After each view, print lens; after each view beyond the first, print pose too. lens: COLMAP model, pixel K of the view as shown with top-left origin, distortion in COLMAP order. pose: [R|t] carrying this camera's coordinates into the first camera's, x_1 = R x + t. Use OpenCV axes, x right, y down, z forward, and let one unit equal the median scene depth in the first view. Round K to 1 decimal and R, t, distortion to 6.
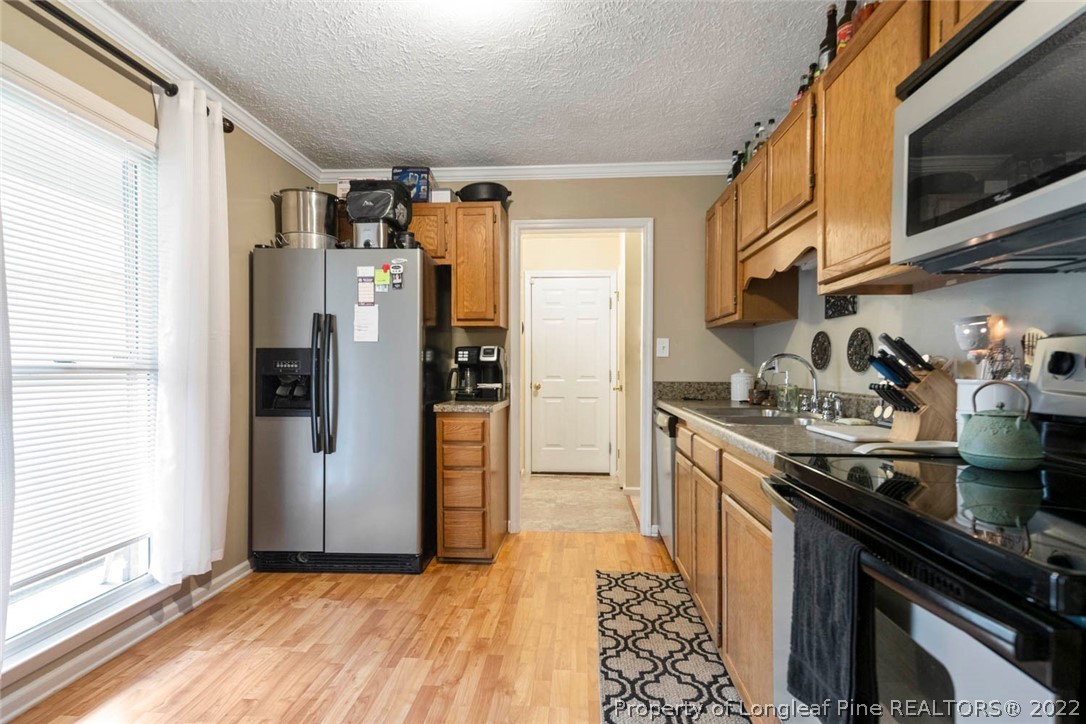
lens RADIAL K [[511.3, 0, 547.6], [0, 511.3, 371.3], [0, 0, 1]] dist [0.001519, 0.000055]
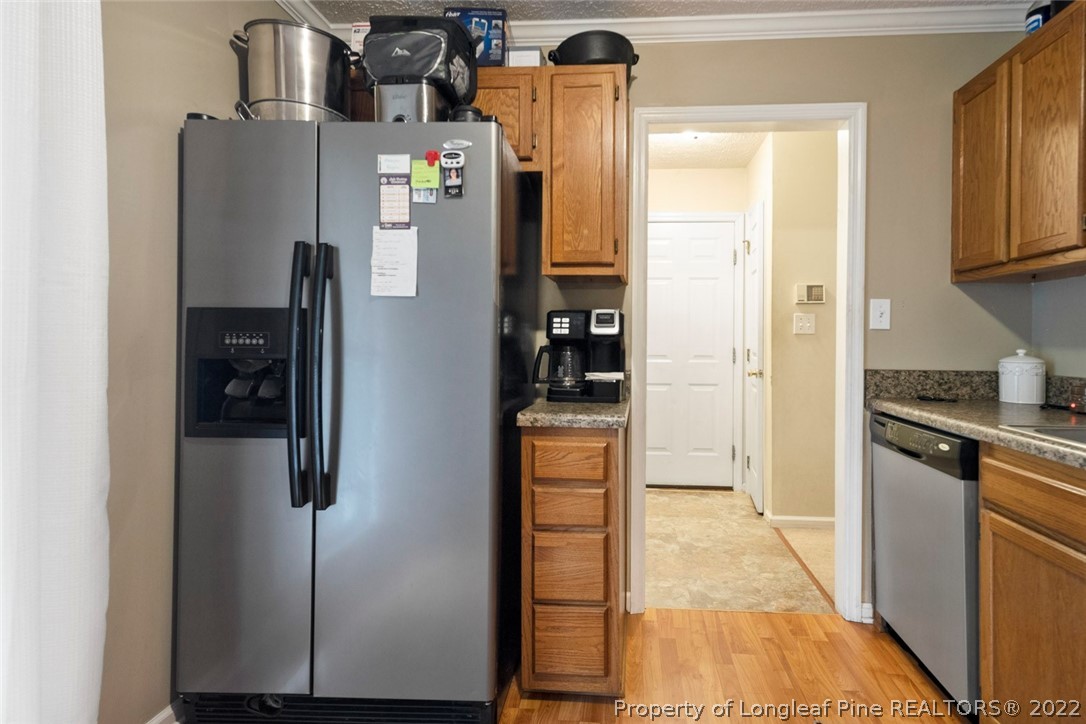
lens RADIAL K [[527.1, 0, 592.9], [0, 527.1, 343.9], [0, 0, 1]] dist [0.000016, -0.000225]
pose [[0.999939, 0.006147, -0.009137, -0.133935], [-0.006165, 0.999979, -0.001939, -0.008562], [0.009125, 0.001995, 0.999956, 0.424992]]
